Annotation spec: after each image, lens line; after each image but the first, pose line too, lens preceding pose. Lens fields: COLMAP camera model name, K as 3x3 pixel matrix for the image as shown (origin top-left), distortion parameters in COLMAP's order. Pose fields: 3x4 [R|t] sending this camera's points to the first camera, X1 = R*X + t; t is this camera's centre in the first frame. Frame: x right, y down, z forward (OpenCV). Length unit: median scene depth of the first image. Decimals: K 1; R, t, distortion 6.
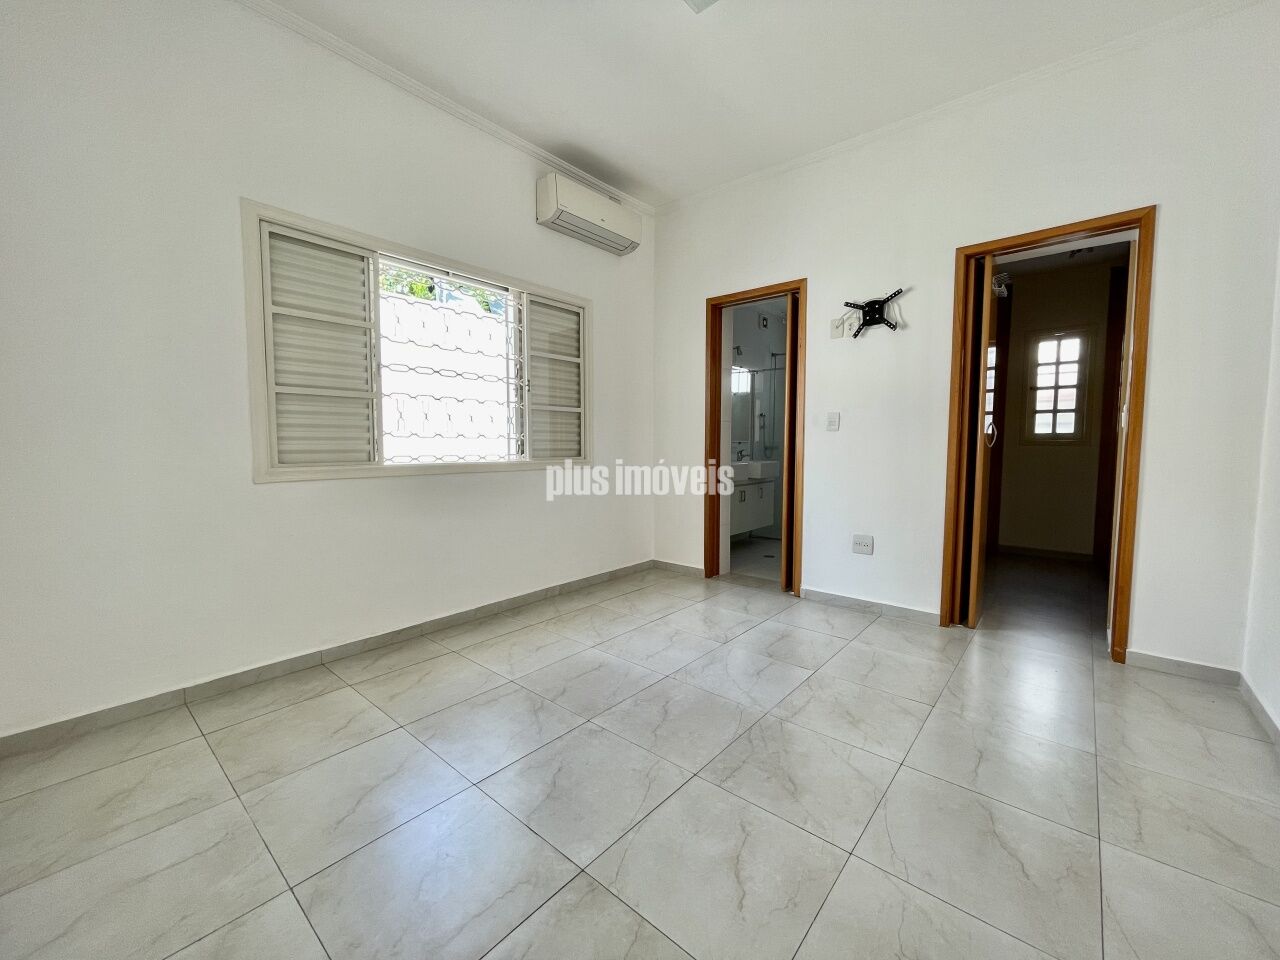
lens RADIAL K [[517.2, 0, 637.6], [0, 517.2, 478.2], [0, 0, 1]] dist [-0.002418, 0.000289]
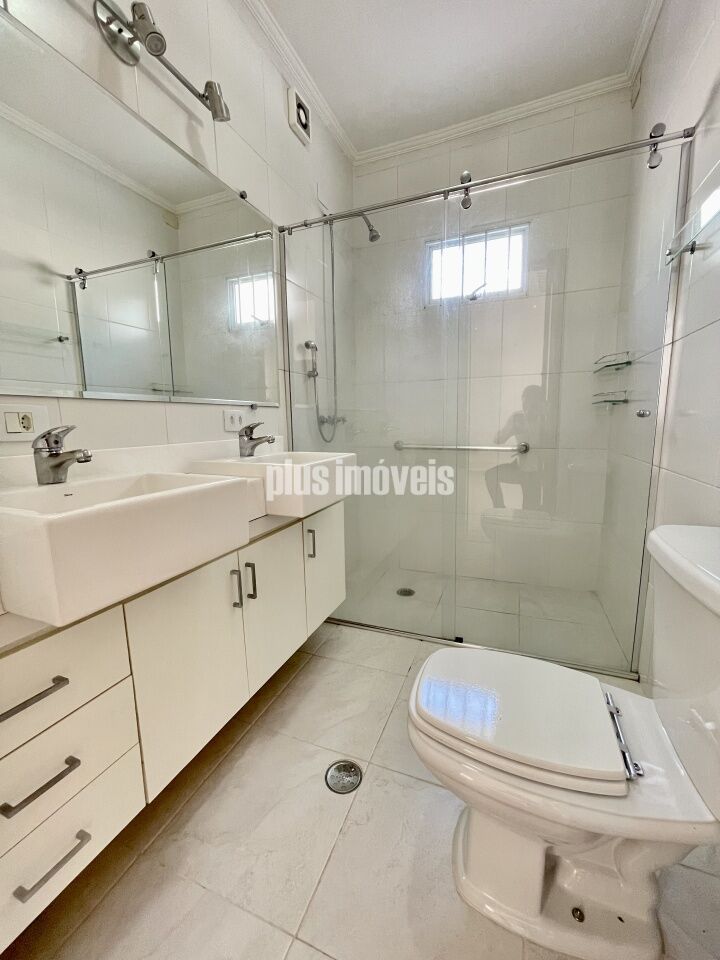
lens RADIAL K [[387.9, 0, 358.4], [0, 387.9, 478.7], [0, 0, 1]] dist [-0.002418, 0.000289]
pose [[0.948933, -0.066670, 0.308354, 0.401201], [0.043532, 0.995736, 0.081326, -0.078114], [-0.312461, -0.063749, 0.947789, 1.557478]]
